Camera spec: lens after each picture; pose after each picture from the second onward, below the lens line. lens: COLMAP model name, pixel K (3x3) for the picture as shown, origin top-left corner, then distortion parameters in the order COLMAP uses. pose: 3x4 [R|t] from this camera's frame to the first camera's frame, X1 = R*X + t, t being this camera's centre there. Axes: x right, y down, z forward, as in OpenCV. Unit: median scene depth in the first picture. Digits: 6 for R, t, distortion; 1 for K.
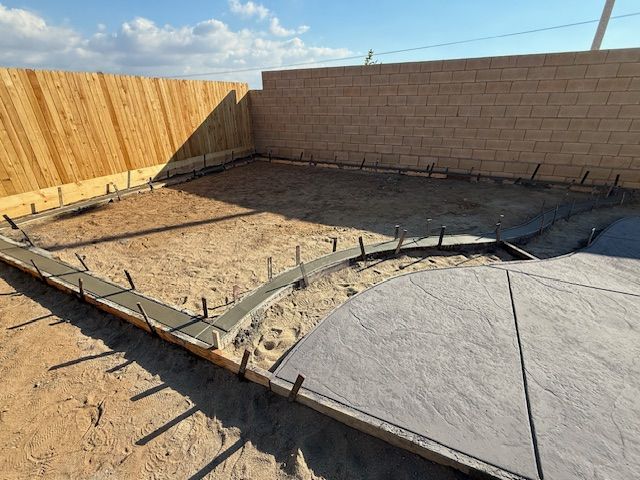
lens RADIAL K [[289.4, 0, 320.0], [0, 289.4, 240.0], [0, 0, 1]] dist [0.002644, -0.000255]
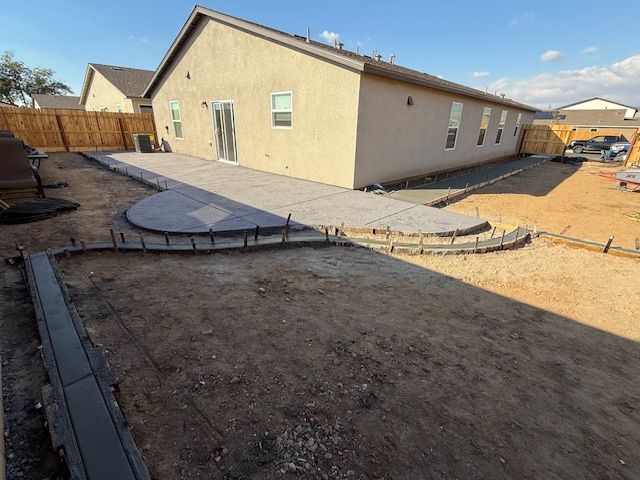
lens RADIAL K [[289.4, 0, 320.0], [0, 289.4, 240.0], [0, 0, 1]] dist [0.002644, -0.000255]
pose [[-0.951197, -0.125407, 0.281954, 0.341534], [0.120436, 0.690368, 0.713363, -0.959128], [-0.284112, 0.712506, -0.641572, 1.943919]]
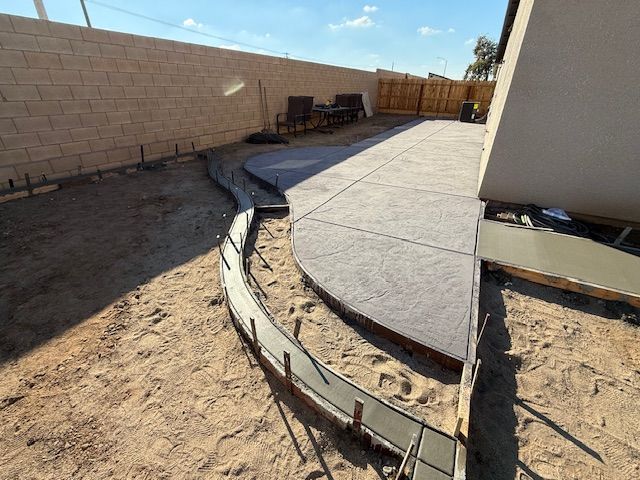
lens RADIAL K [[289.4, 0, 320.0], [0, 289.4, 240.0], [0, 0, 1]] dist [0.002644, -0.000255]
pose [[0.024969, -0.459310, 0.887925, -0.465590], [0.412223, 0.813905, 0.409429, -0.264213], [-0.910741, 0.355800, 0.209660, 0.592215]]
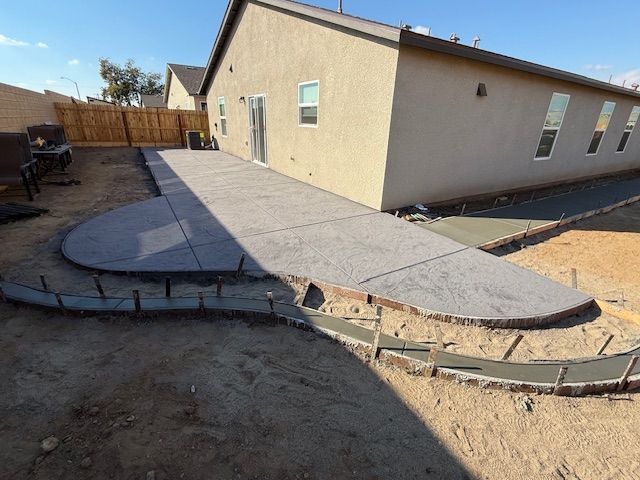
lens RADIAL K [[289.4, 0, 320.0], [0, 289.4, 240.0], [0, 0, 1]] dist [0.002644, -0.000255]
pose [[-0.846481, -0.218028, 0.485730, 0.237373], [0.207418, 0.705188, 0.678002, -0.666852], [-0.490355, 0.674666, -0.551705, 1.335439]]
